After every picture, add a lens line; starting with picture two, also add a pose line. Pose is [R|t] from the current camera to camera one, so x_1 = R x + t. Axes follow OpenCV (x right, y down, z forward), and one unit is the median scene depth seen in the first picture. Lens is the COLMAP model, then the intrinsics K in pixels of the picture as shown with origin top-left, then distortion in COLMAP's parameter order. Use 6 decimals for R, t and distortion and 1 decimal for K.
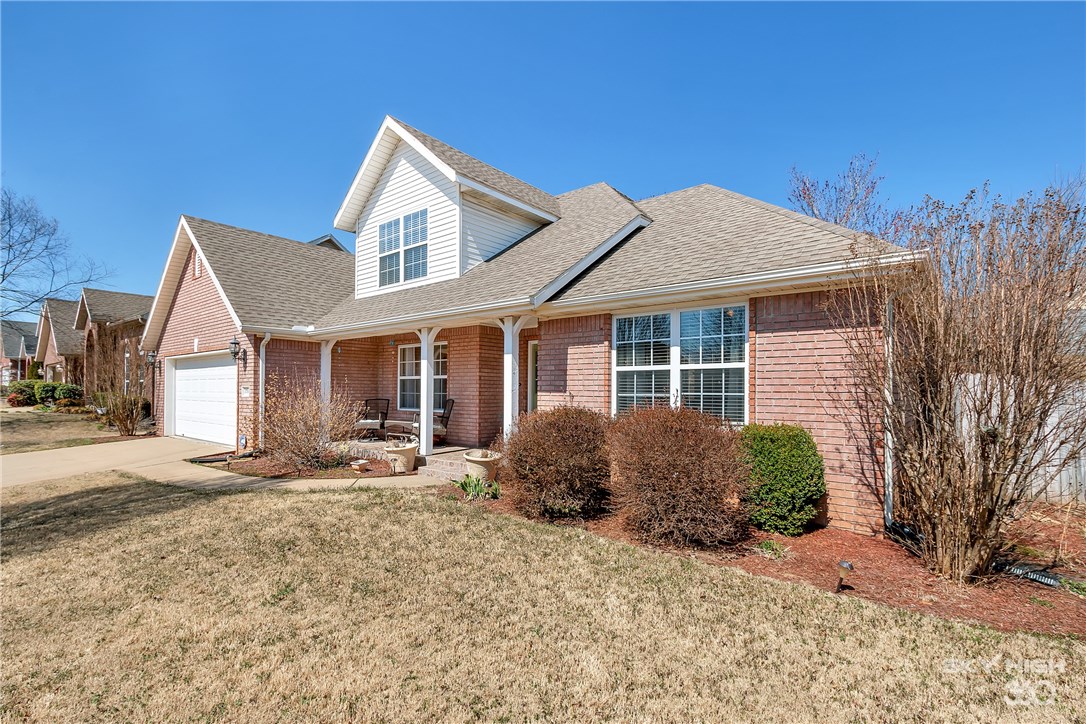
lens RADIAL K [[512.9, 0, 575.9], [0, 512.9, 375.5], [0, 0, 1]] dist [0.003899, -0.000617]
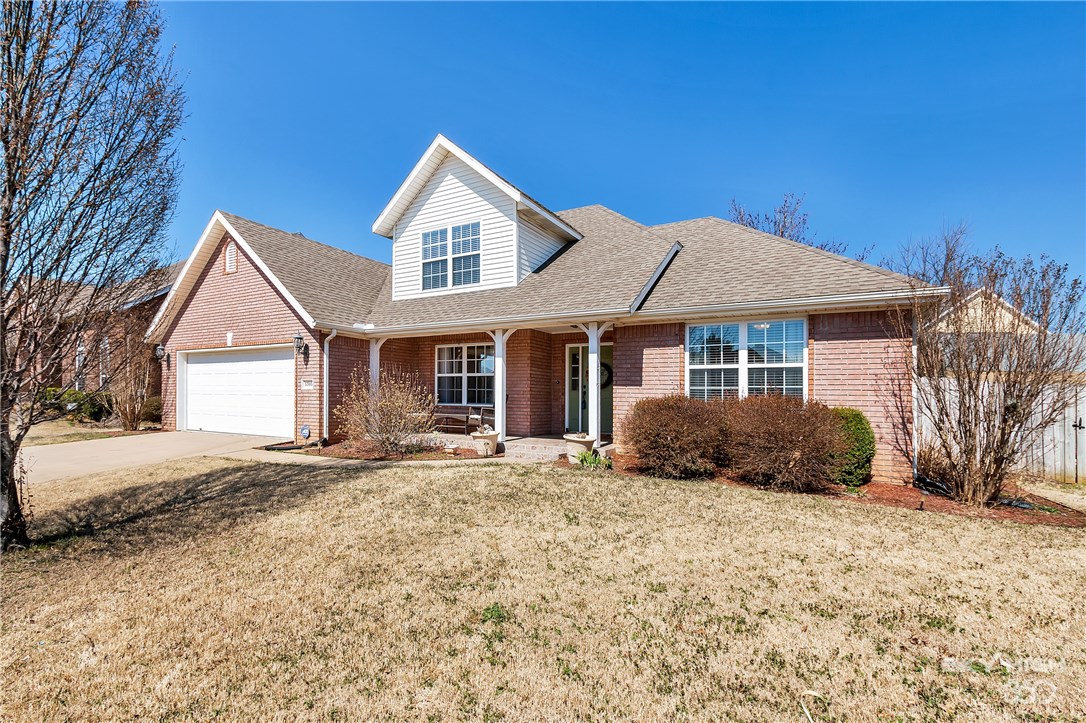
lens RADIAL K [[512.9, 0, 562.6], [0, 512.9, 382.3], [0, 0, 1]] dist [0.003899, -0.000617]
pose [[0.985954, 0.015983, 0.166252, -0.361902], [-0.015077, 0.999864, -0.006710, 0.031038], [-0.166337, 0.004109, 0.986060, -0.147550]]
